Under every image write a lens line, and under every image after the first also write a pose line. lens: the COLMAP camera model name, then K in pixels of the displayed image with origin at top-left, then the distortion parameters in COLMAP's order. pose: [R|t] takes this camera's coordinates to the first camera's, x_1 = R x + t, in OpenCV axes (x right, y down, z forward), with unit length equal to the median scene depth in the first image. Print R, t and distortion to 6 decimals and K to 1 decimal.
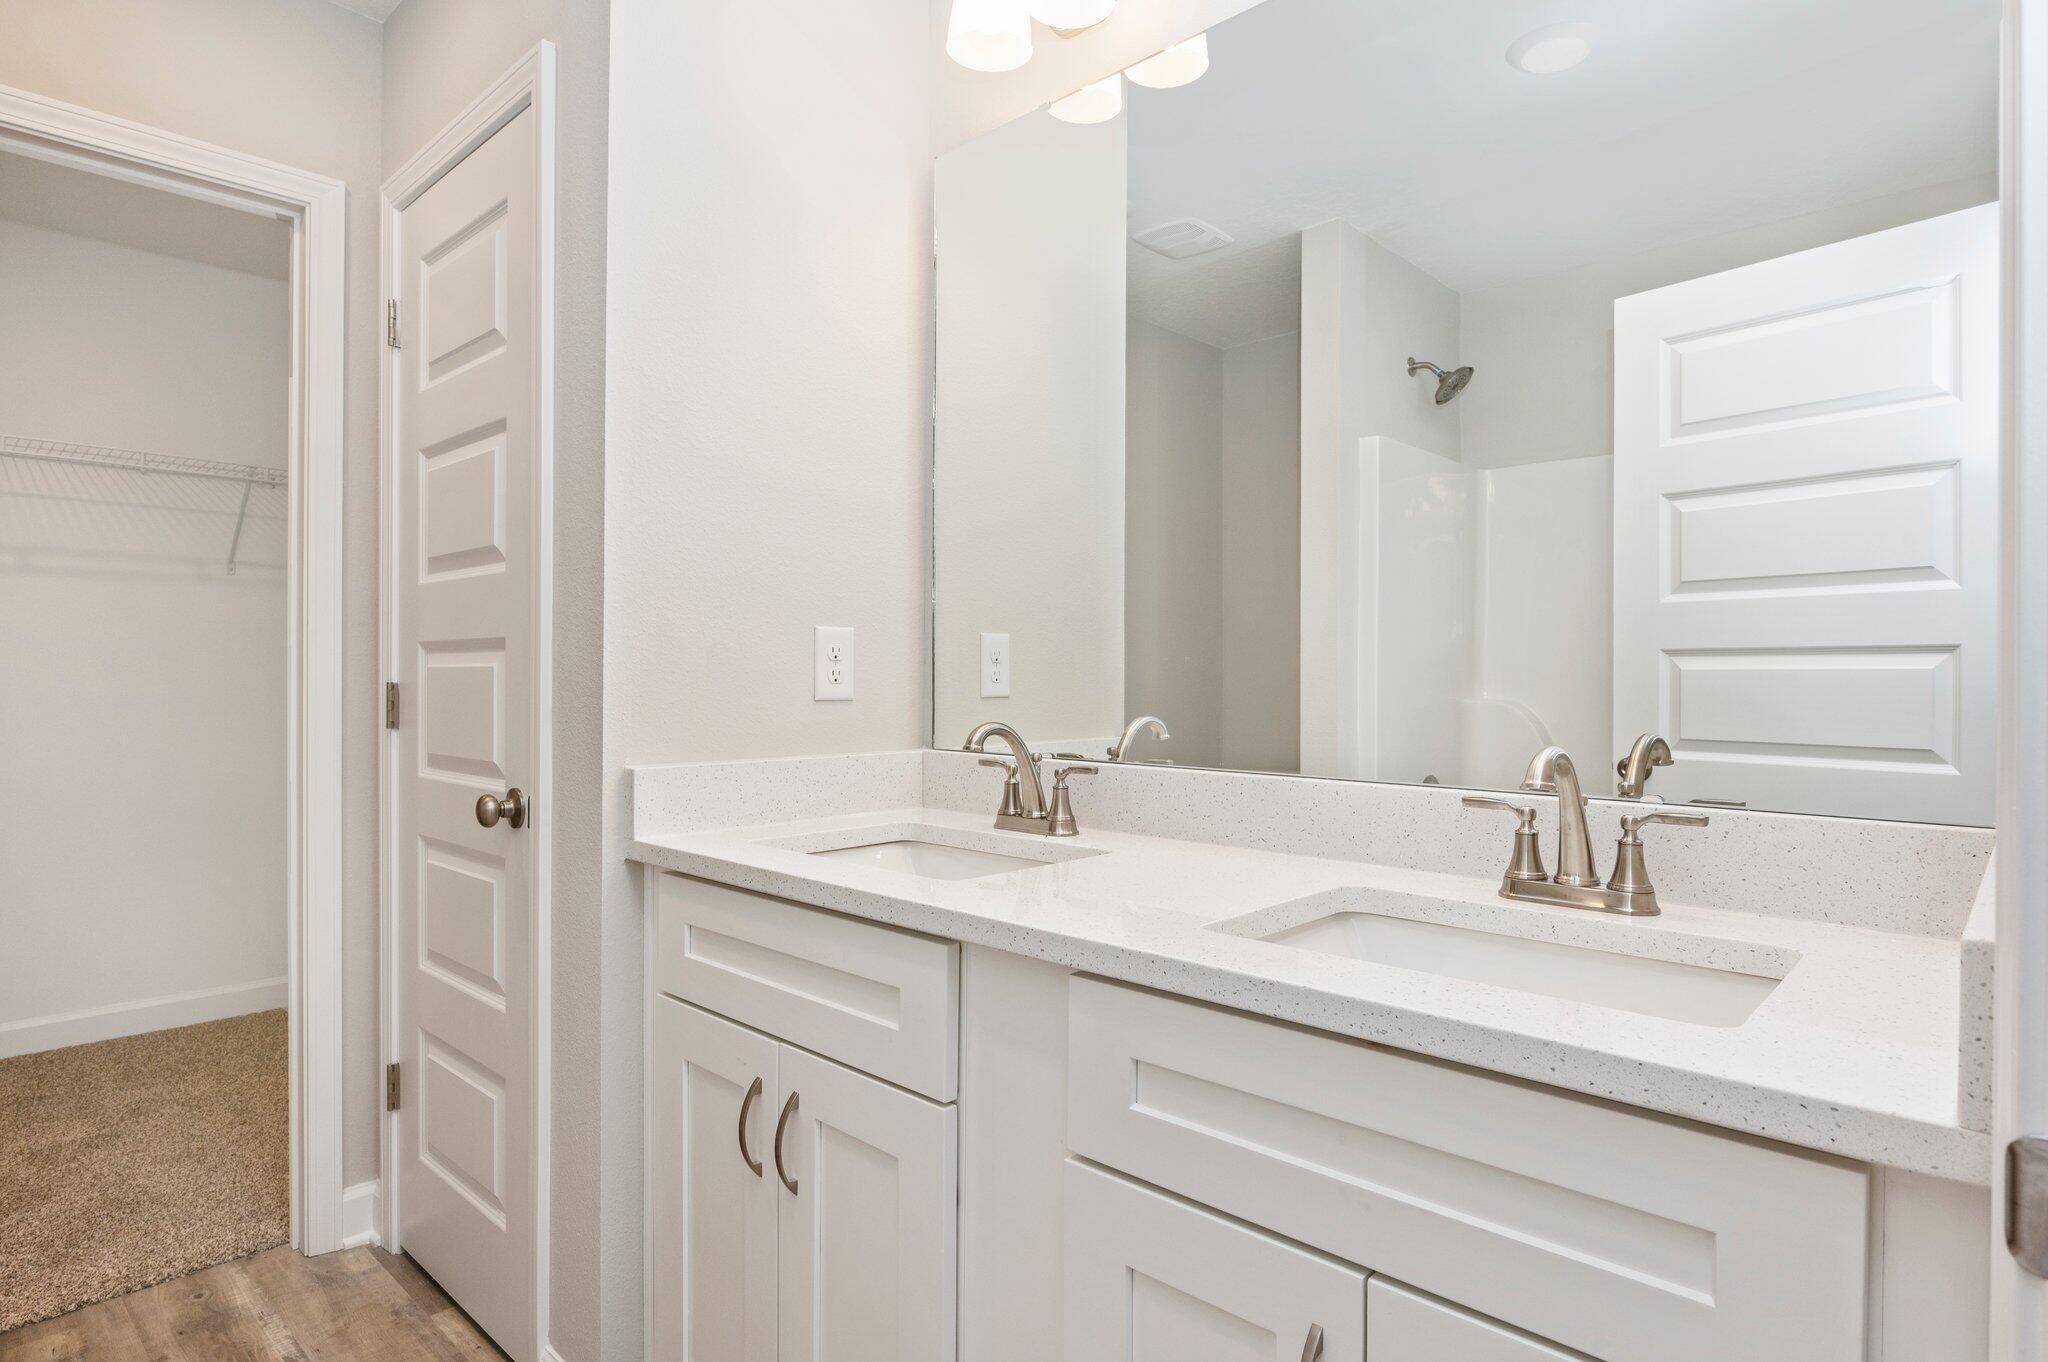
lens RADIAL K [[1094.6, 0, 1024.0], [0, 1094.6, 681.0], [0, 0, 1]] dist [-0.010699, -0.000992]
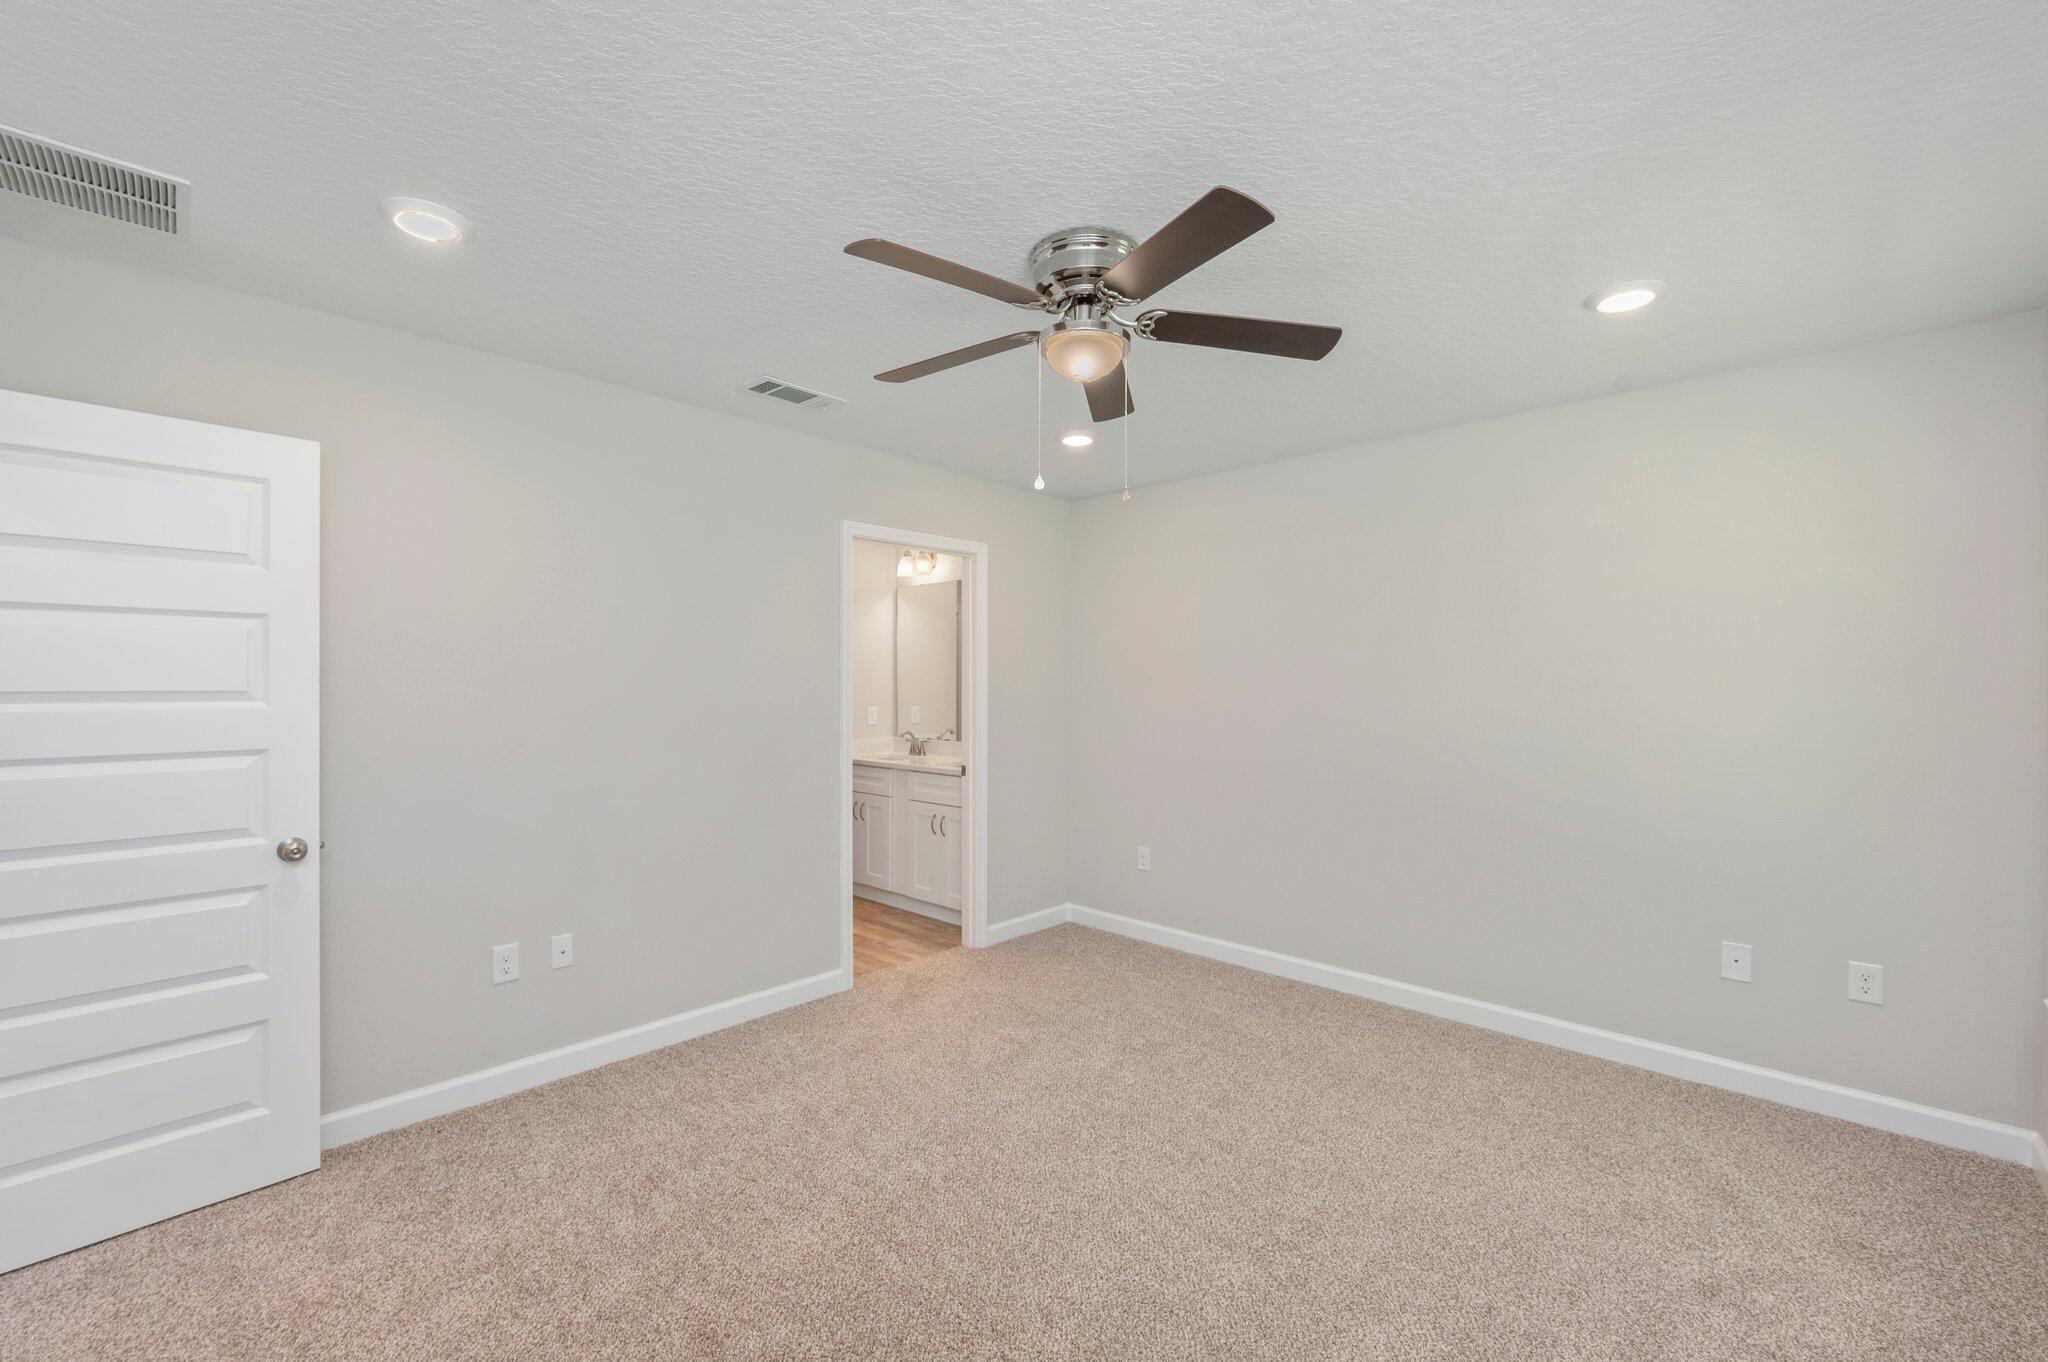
lens RADIAL K [[795.2, 0, 1024.0], [0, 795.2, 681.0], [0, 0, 1]] dist [-0.000845, -0.000086]
pose [[0.999988, -0.003548, 0.003503, 0.371429], [0.003576, 0.999961, -0.008086, -0.116827], [-0.003474, 0.008098, 0.999961, -1.920022]]
